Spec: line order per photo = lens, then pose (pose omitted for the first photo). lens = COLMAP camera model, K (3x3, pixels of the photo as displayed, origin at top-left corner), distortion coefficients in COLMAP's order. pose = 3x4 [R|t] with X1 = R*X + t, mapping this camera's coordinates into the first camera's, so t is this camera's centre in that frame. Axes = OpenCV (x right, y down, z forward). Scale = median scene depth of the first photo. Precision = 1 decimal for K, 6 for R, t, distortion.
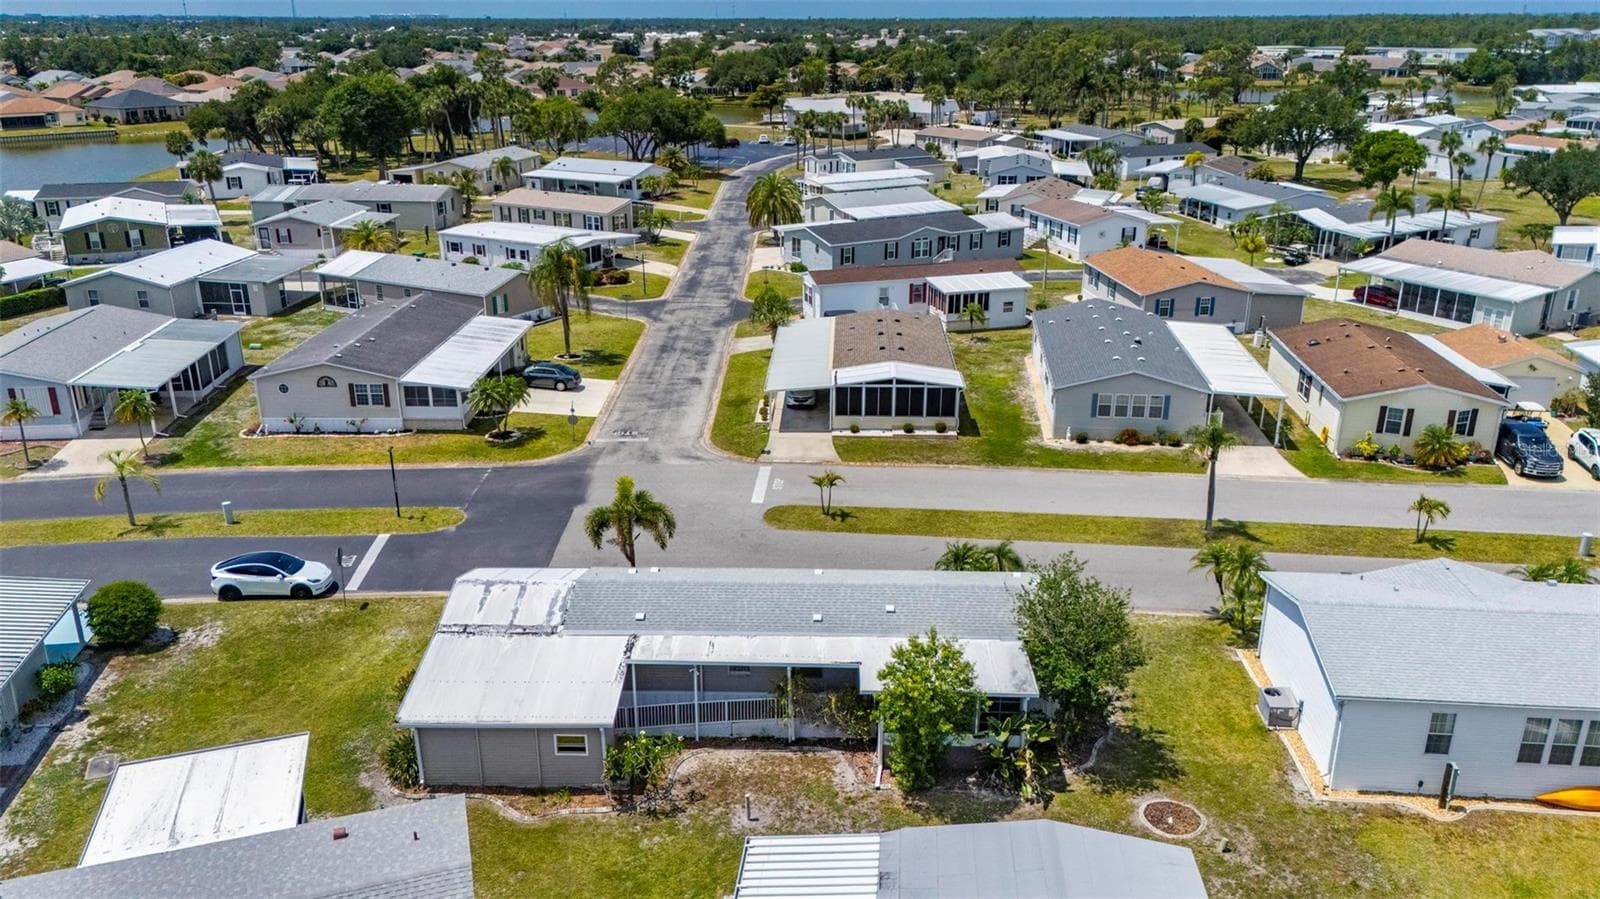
lens RADIAL K [[1172.1, 0, 800.6], [0, 1172.1, 463.7], [0, 0, 1]] dist [0.068452, -0.063385]
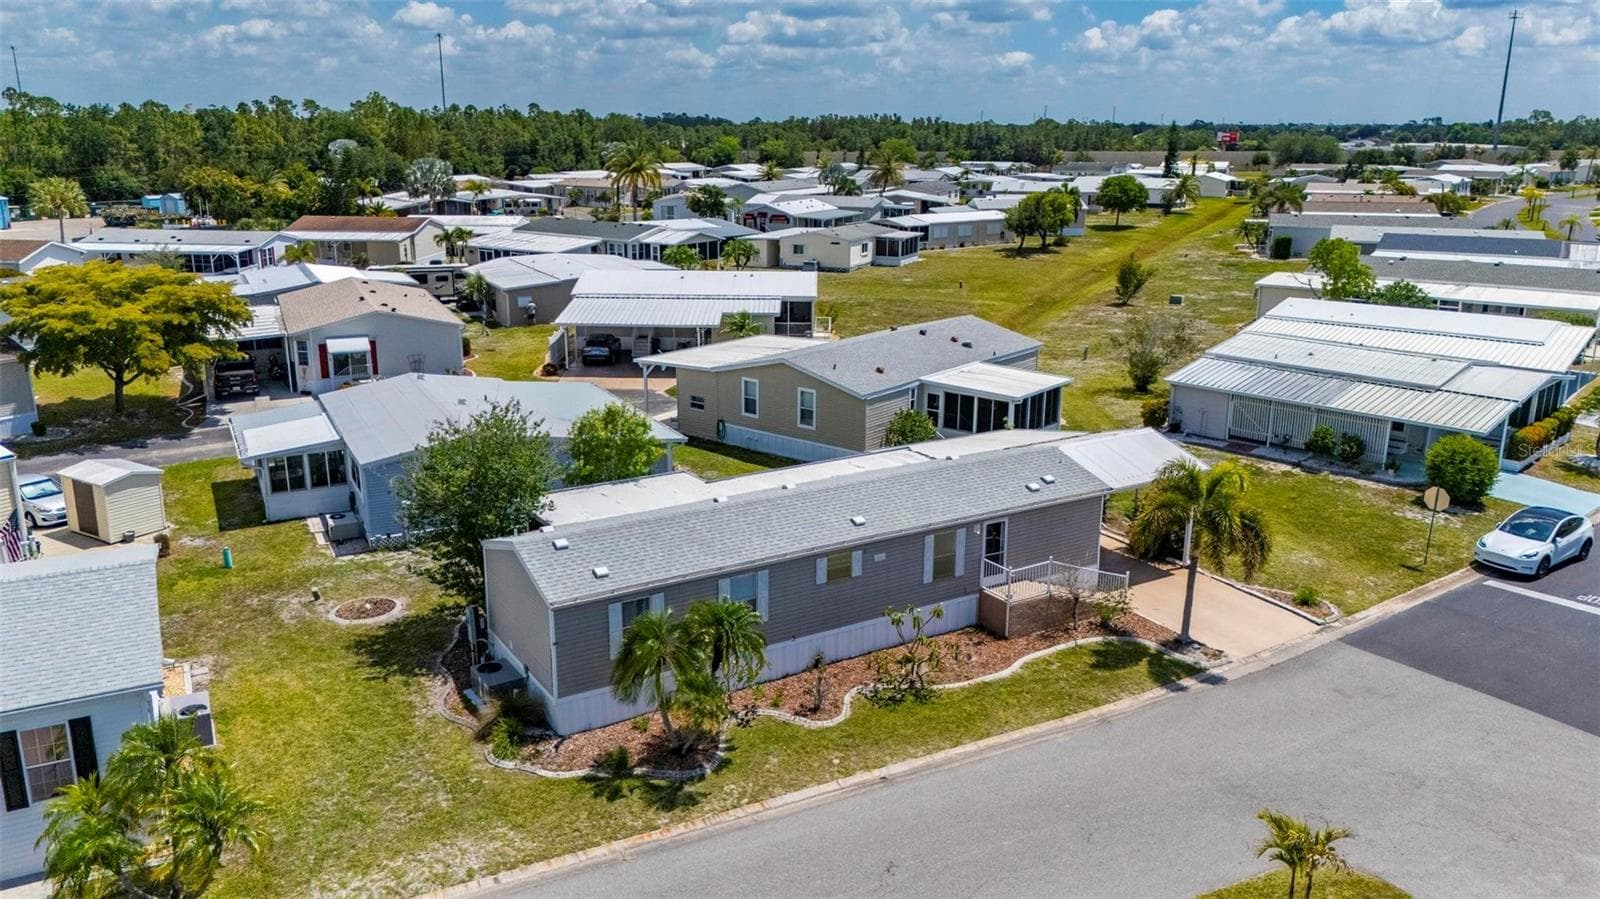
lens RADIAL K [[1172.1, 0, 795.3], [0, 1172.1, 472.4], [0, 0, 1]] dist [0.068452, -0.063385]
pose [[-0.840186, 0.150820, -0.520904, 0.262943], [-0.196760, 0.810313, 0.551976, -0.201463], [0.505344, 0.566256, -0.651139, 0.906172]]
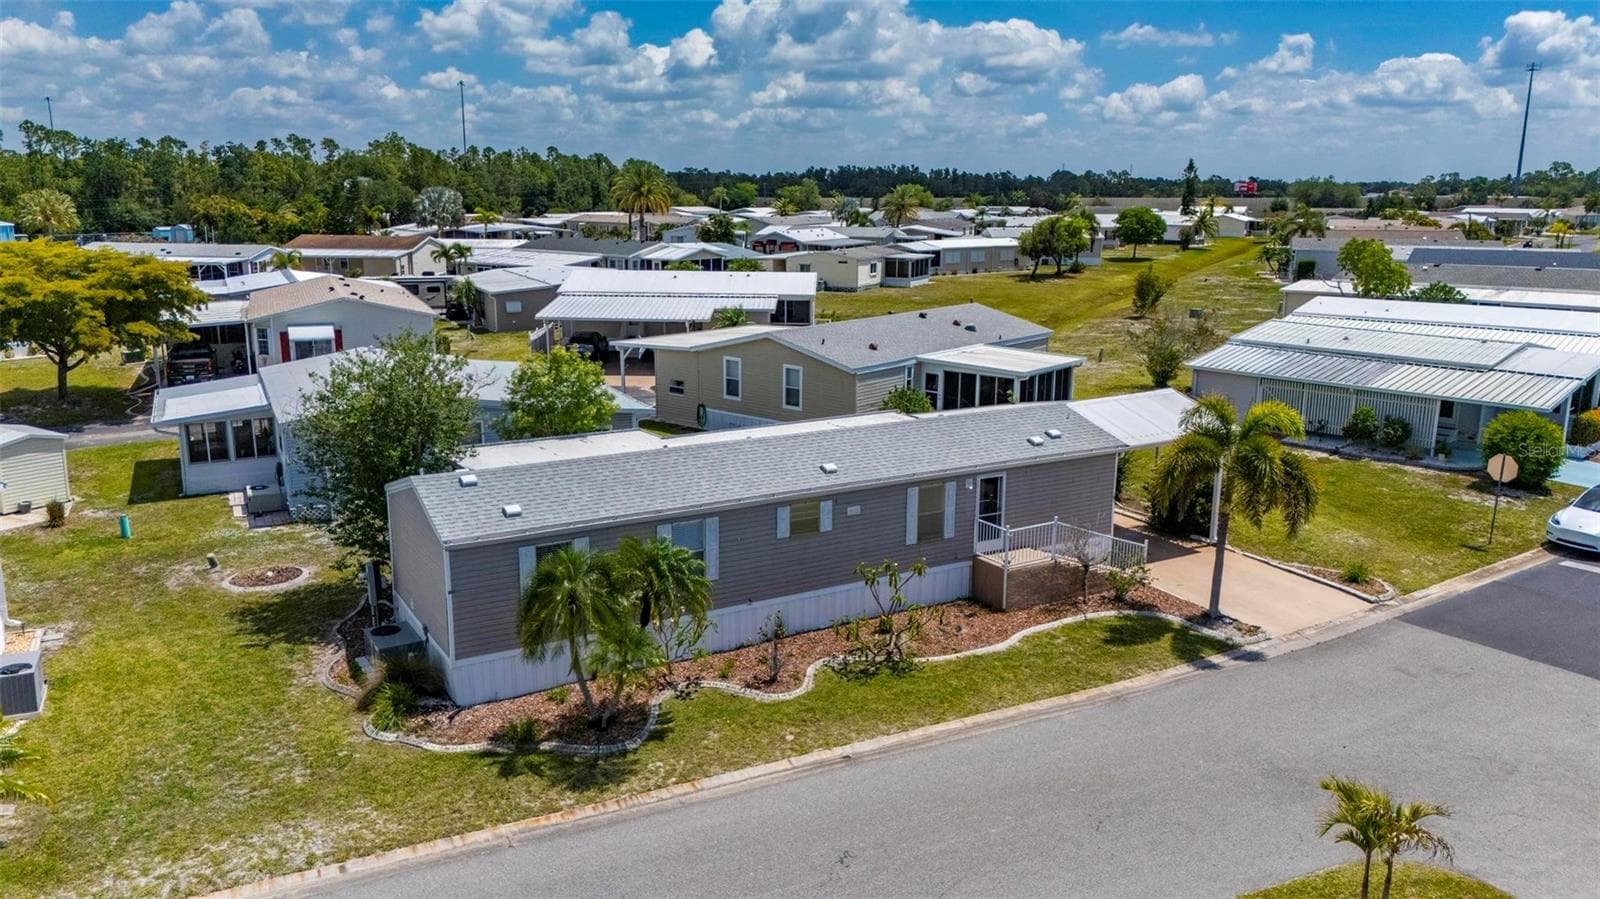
lens RADIAL K [[1172.1, 0, 796.2], [0, 1172.1, 450.5], [0, 0, 1]] dist [0.068452, -0.063385]
pose [[-0.849297, 0.112869, -0.515709, 0.217943], [-0.193046, 0.842822, 0.502379, -0.138604], [0.491354, 0.526224, -0.694017, 0.895049]]
